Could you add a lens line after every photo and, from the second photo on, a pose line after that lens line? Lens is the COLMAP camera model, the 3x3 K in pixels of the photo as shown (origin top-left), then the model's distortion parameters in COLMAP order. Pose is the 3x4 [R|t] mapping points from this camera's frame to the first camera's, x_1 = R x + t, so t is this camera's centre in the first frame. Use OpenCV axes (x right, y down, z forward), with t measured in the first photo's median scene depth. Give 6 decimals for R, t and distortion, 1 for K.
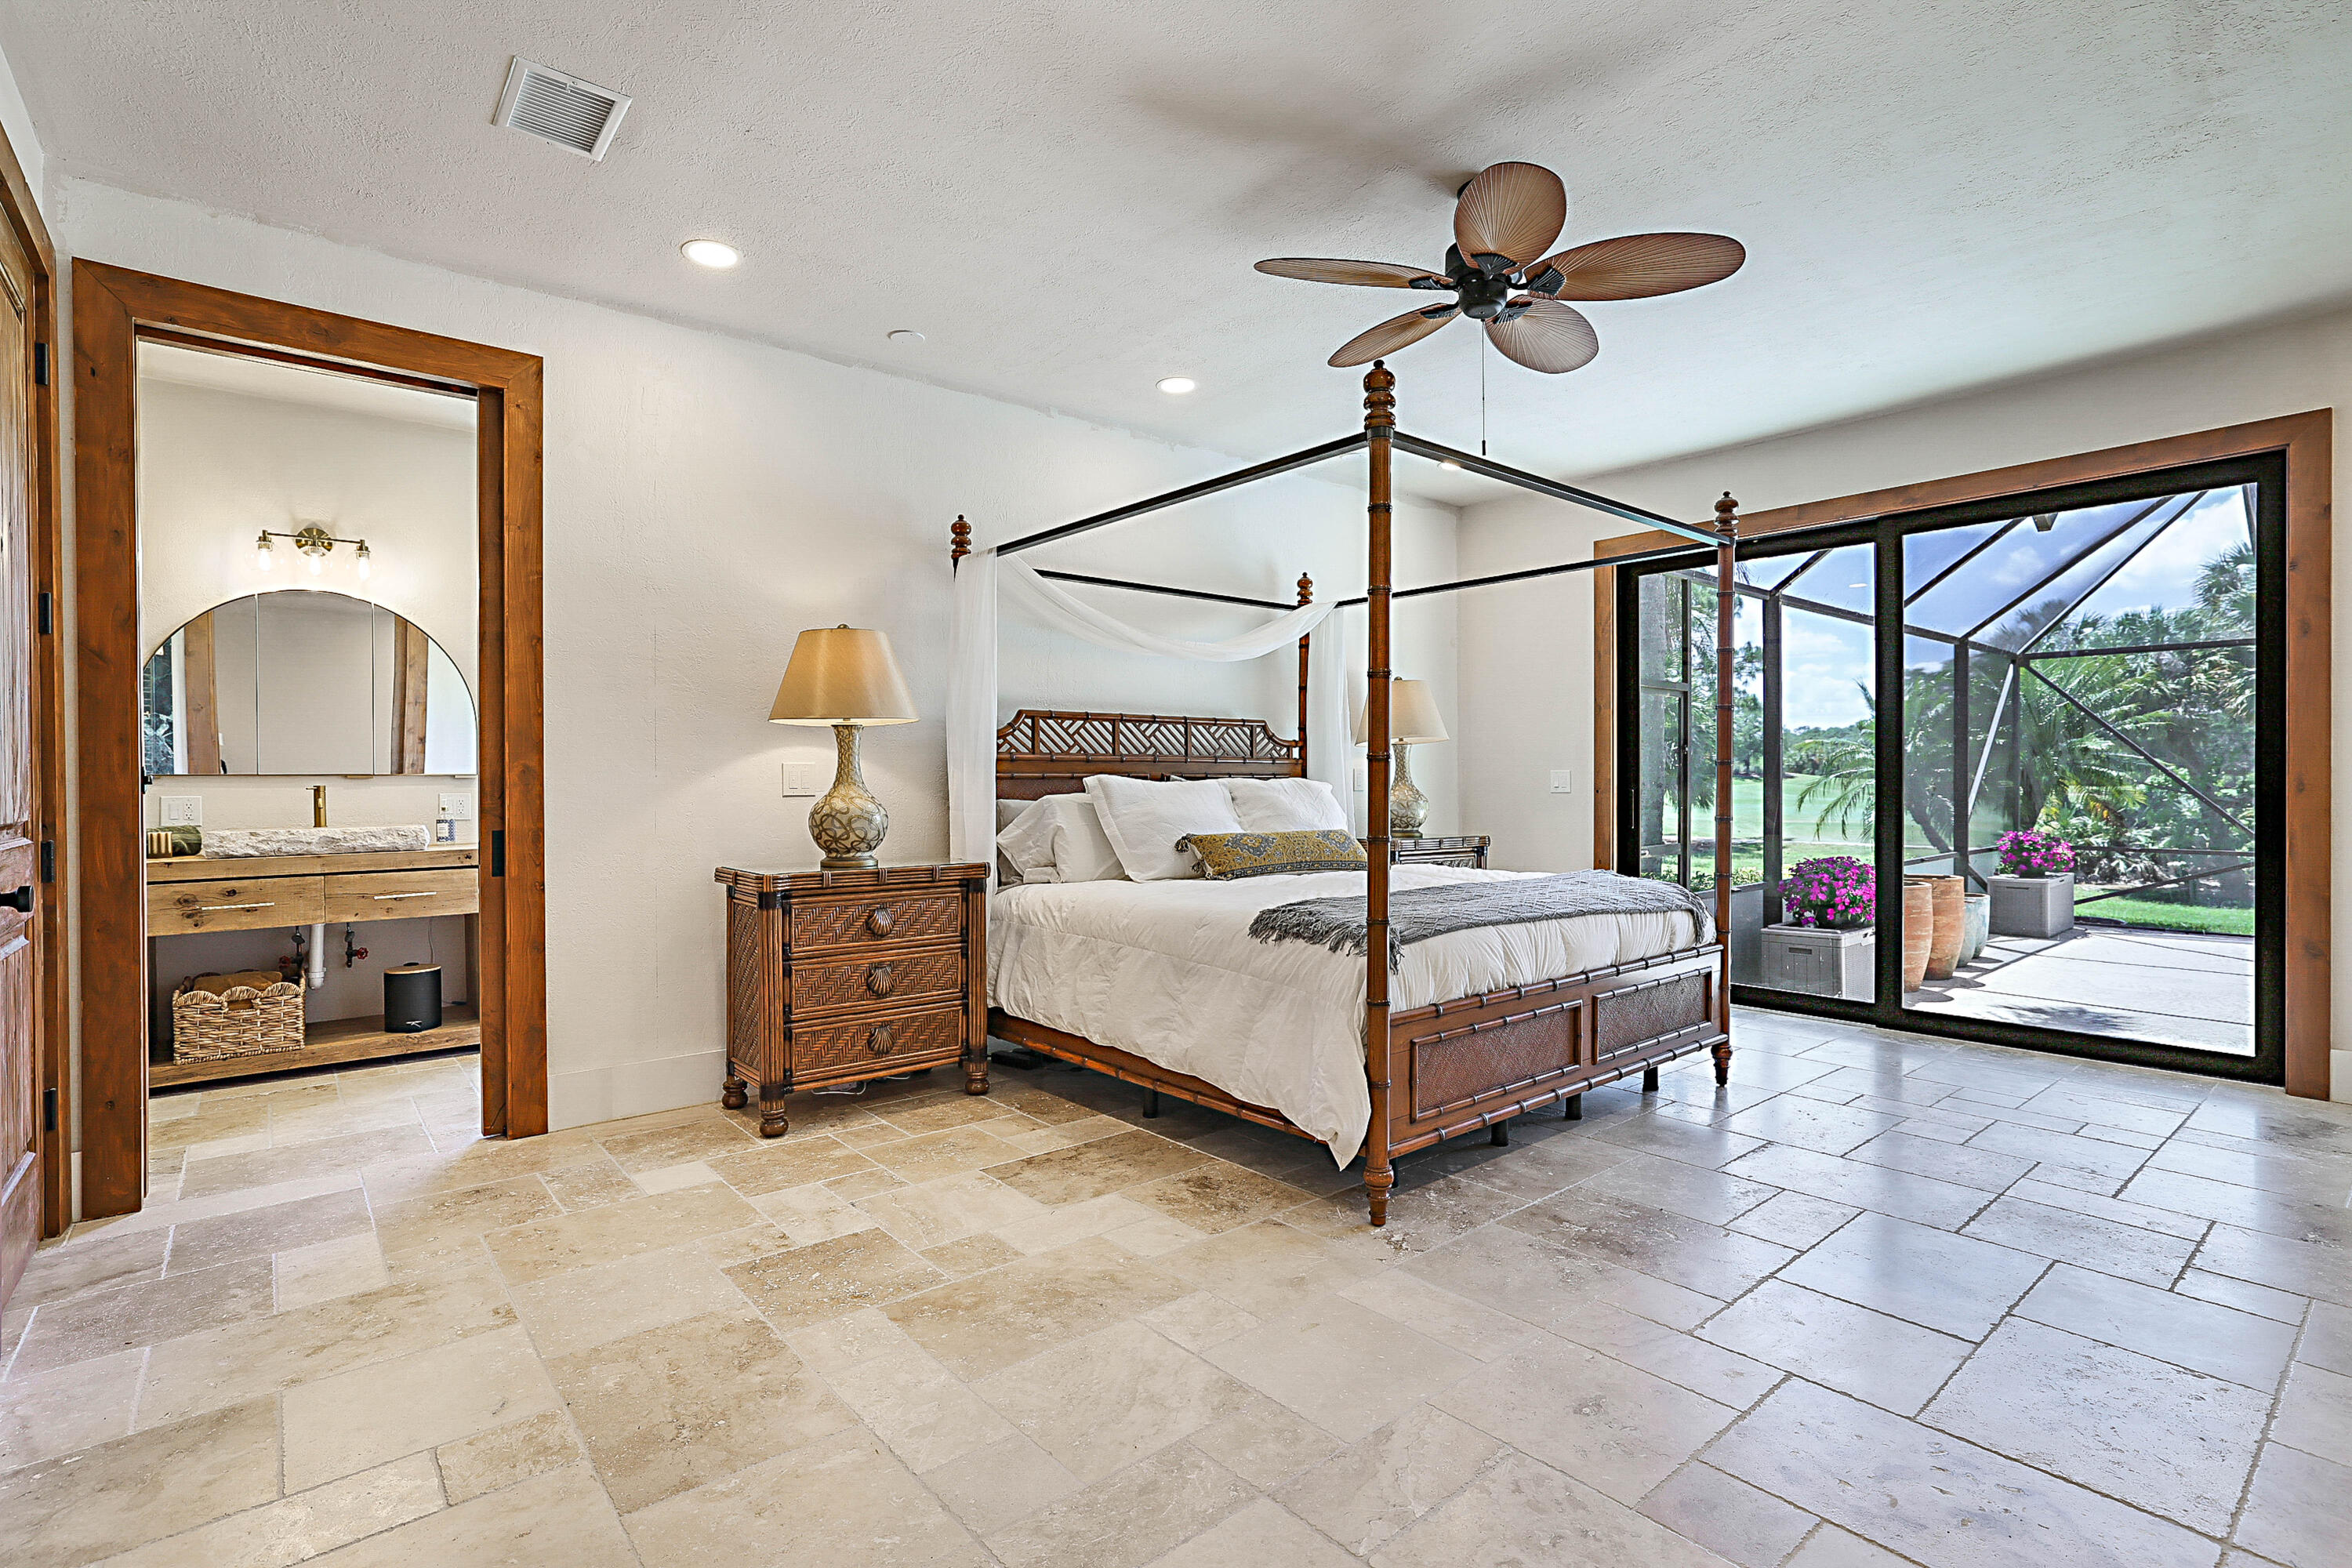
lens RADIAL K [[1105.8, 0, 1175.4], [0, 1105.8, 785.0], [0, 0, 1]] dist [-0.046895, 0.025404]
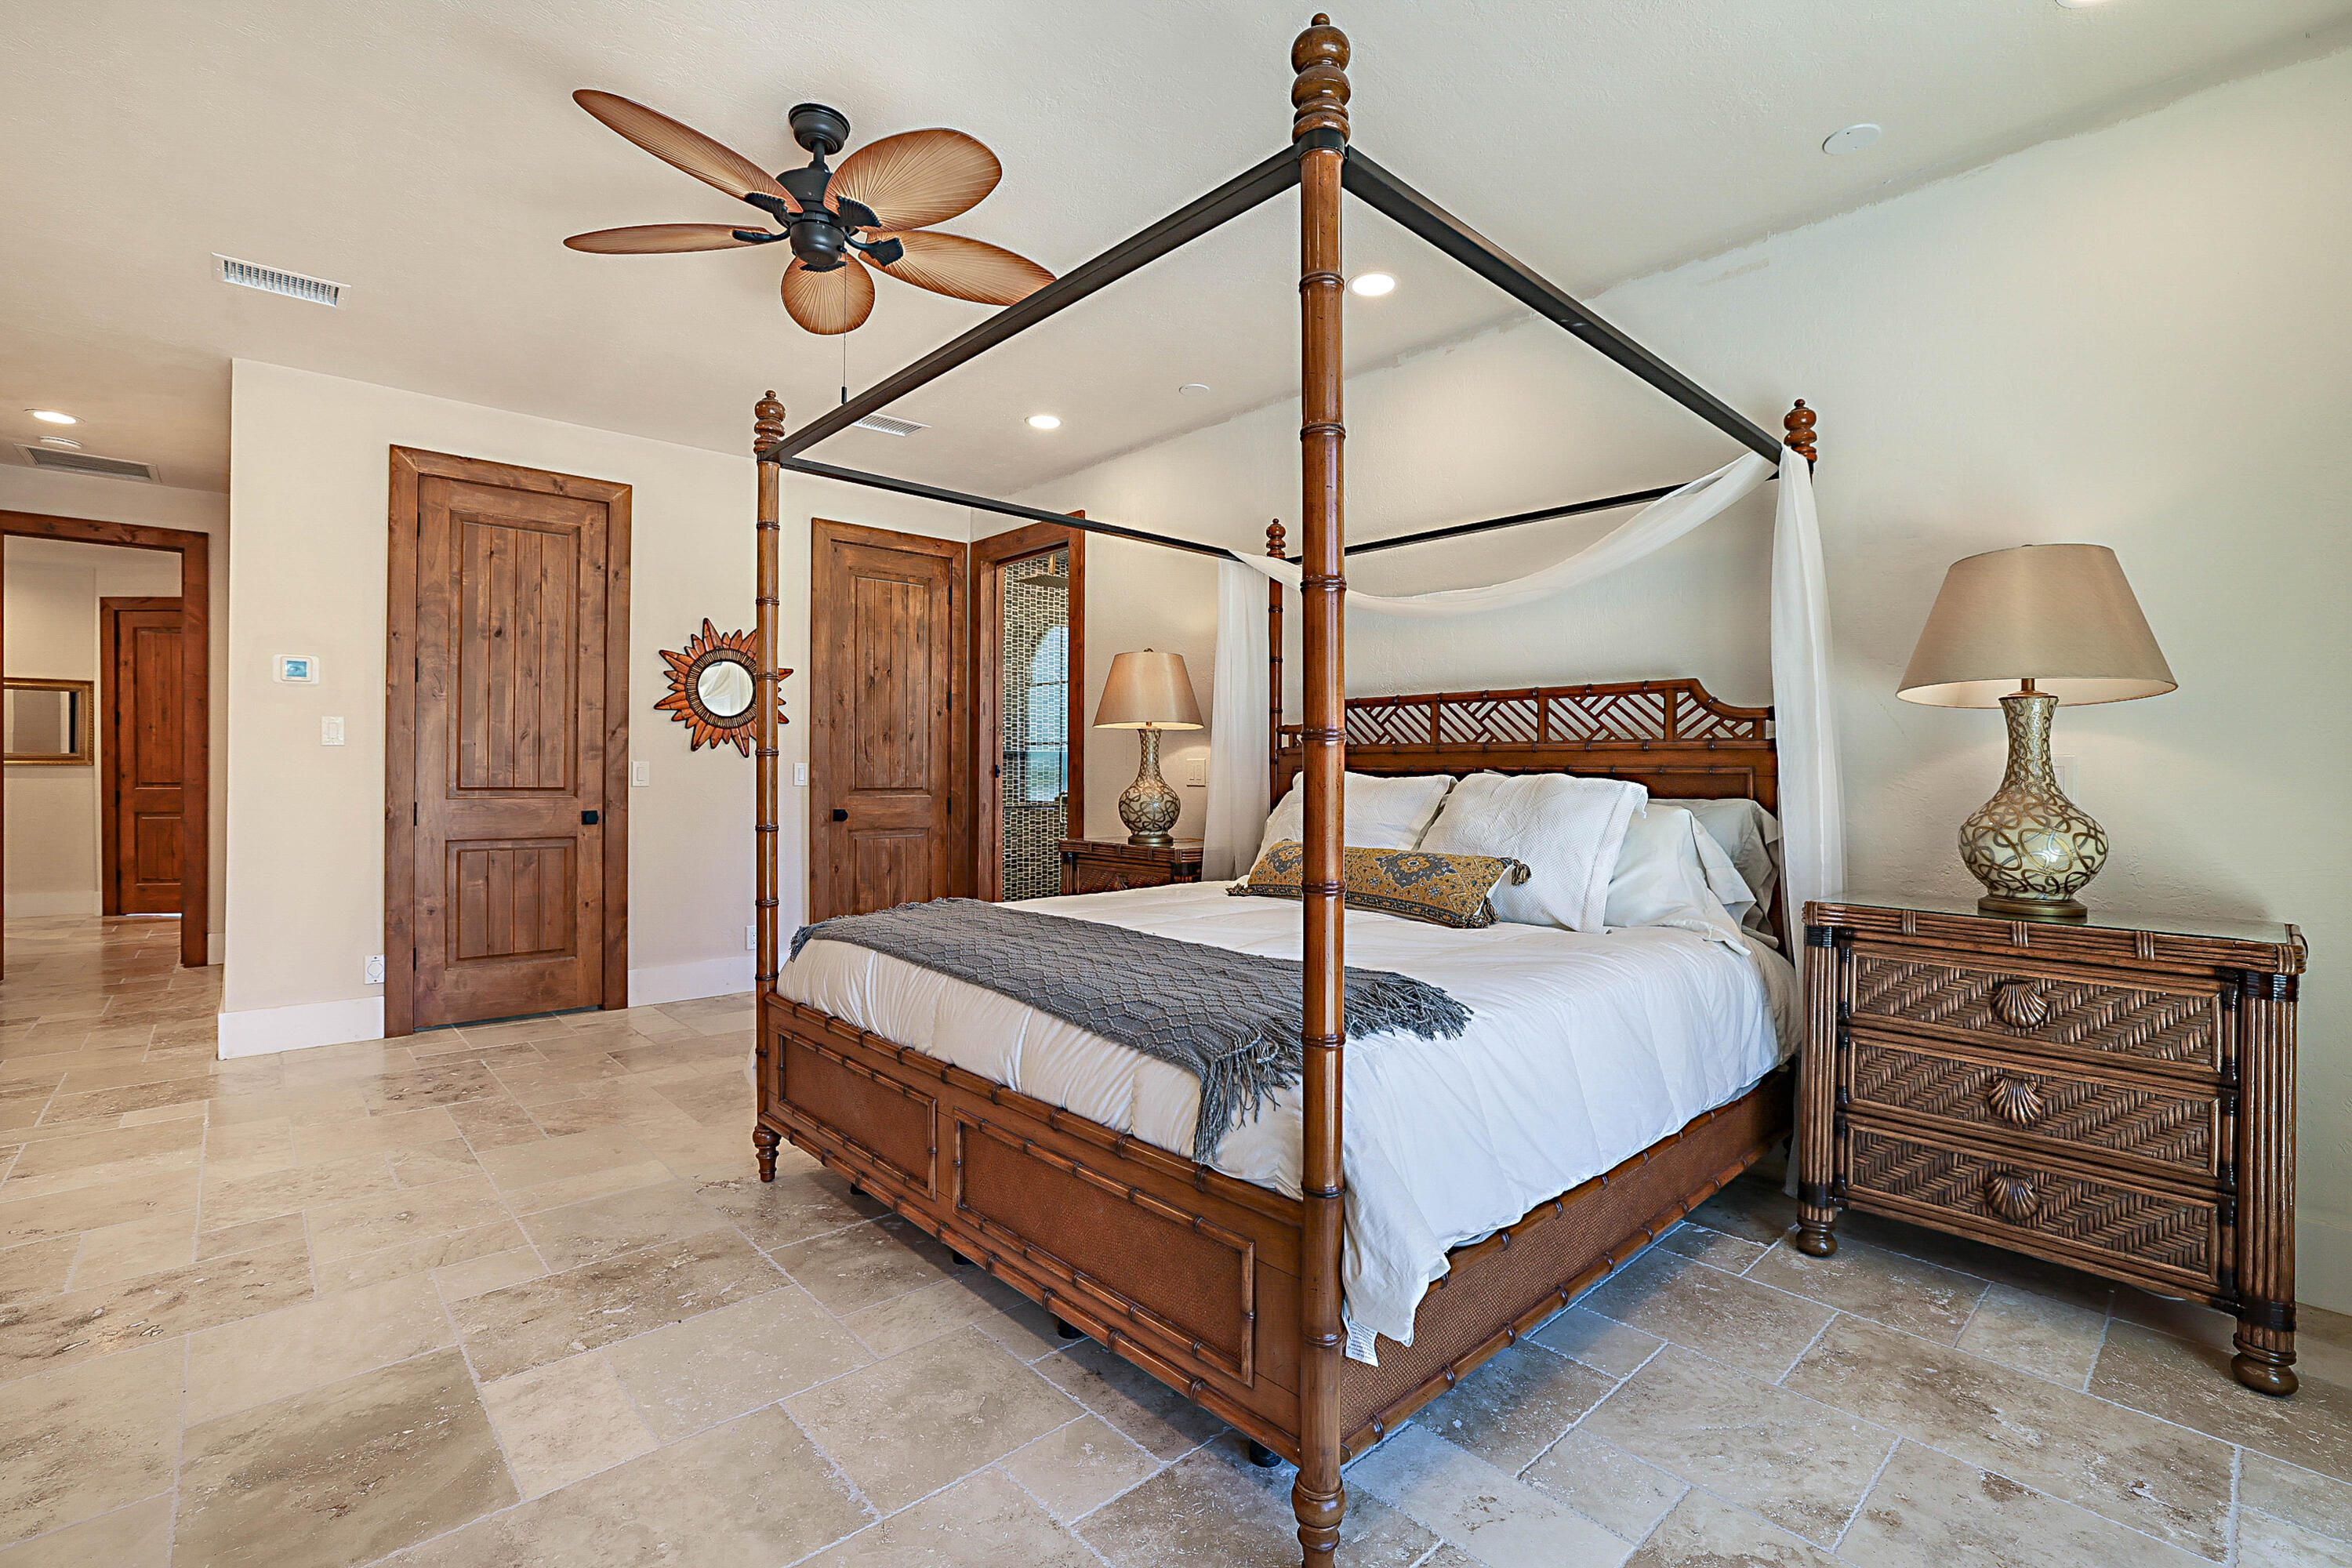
lens RADIAL K [[1043.2, 0, 1180.8], [0, 1043.2, 777.2], [0, 0, 1]] dist [-0.045363, 0.018690]
pose [[0.056890, 0.010303, -0.998327, 0.722464], [-0.003771, 0.999942, 0.010105, -0.010227], [0.998373, 0.003190, 0.056925, 0.789753]]
